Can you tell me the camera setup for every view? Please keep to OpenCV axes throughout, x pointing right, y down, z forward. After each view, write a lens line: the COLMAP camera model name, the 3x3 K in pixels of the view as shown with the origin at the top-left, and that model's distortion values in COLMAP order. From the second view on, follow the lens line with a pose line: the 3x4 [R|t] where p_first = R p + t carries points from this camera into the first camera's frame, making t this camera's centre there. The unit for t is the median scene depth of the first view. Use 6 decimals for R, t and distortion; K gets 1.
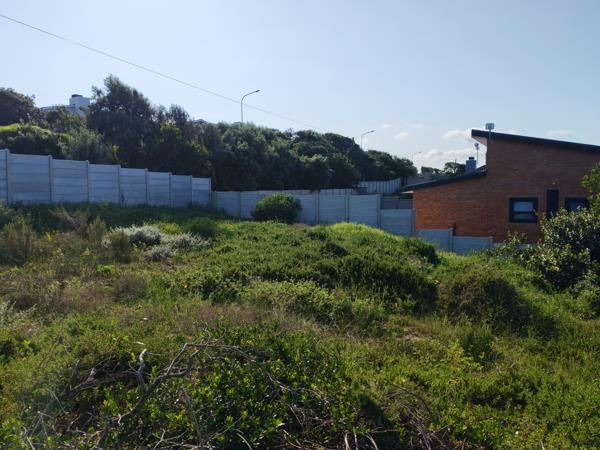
lens RADIAL K [[439.9, 0, 300.0], [0, 439.9, 225.0], [0, 0, 1]] dist [0.072189, -0.110378]
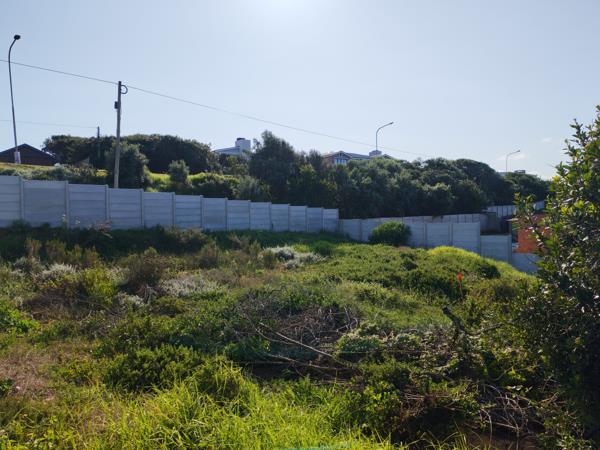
lens RADIAL K [[439.9, 0, 300.0], [0, 439.9, 225.0], [0, 0, 1]] dist [0.072189, -0.110378]
pose [[0.948281, -0.001653, -0.317428, 0.096492], [-0.014380, 0.998736, -0.048160, 0.000033], [0.317106, 0.050234, 0.947059, -0.220500]]
